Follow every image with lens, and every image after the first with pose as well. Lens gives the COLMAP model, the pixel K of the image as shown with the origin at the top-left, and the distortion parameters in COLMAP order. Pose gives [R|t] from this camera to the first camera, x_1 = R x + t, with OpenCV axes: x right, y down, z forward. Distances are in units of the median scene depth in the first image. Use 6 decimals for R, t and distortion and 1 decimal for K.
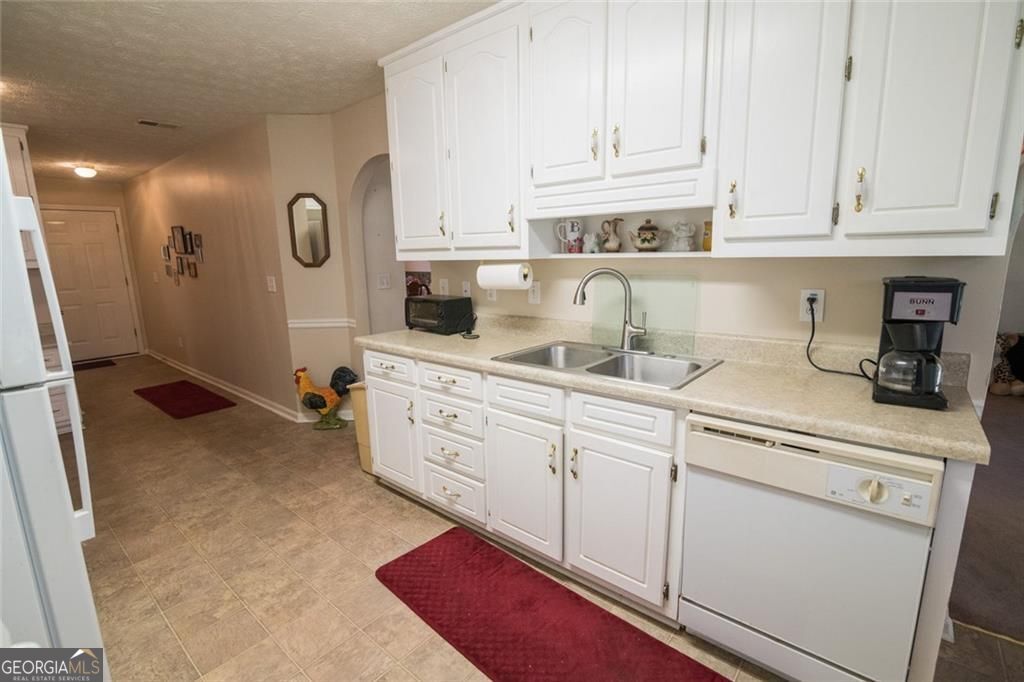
lens RADIAL K [[474.3, 0, 512.0], [0, 474.3, 341.0], [0, 0, 1]] dist [-0.017115, -0.000170]
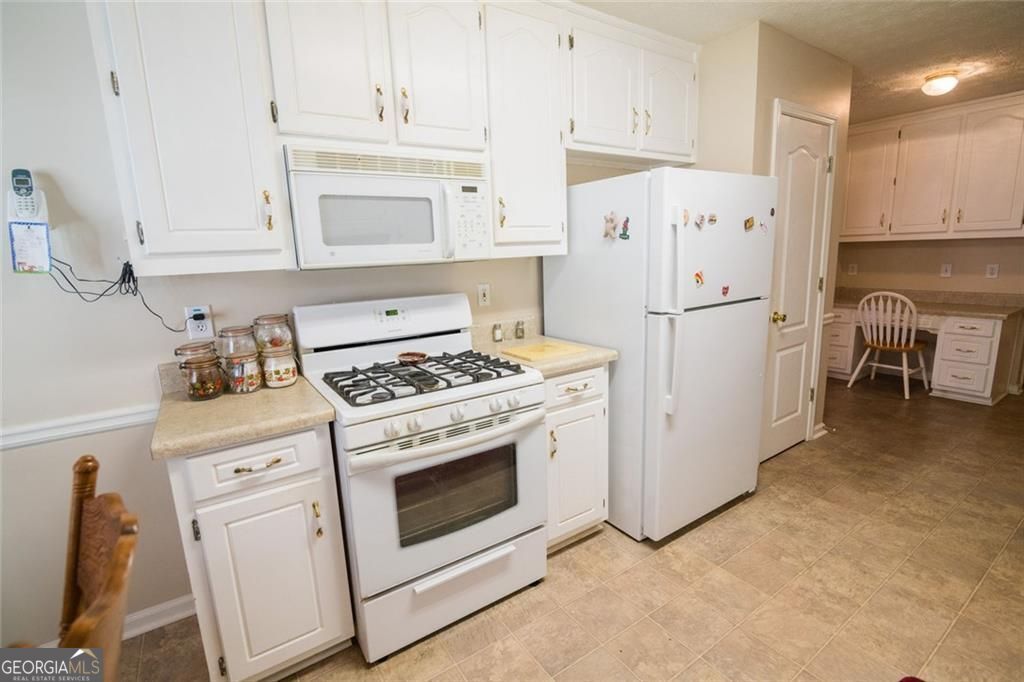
lens RADIAL K [[474.3, 0, 512.0], [0, 474.3, 341.0], [0, 0, 1]] dist [-0.017115, -0.000170]
pose [[-0.282015, 0.208499, -0.936481, 0.452160], [-0.133459, 0.958085, 0.253499, -0.101207], [0.950082, 0.196473, -0.242368, 0.505544]]
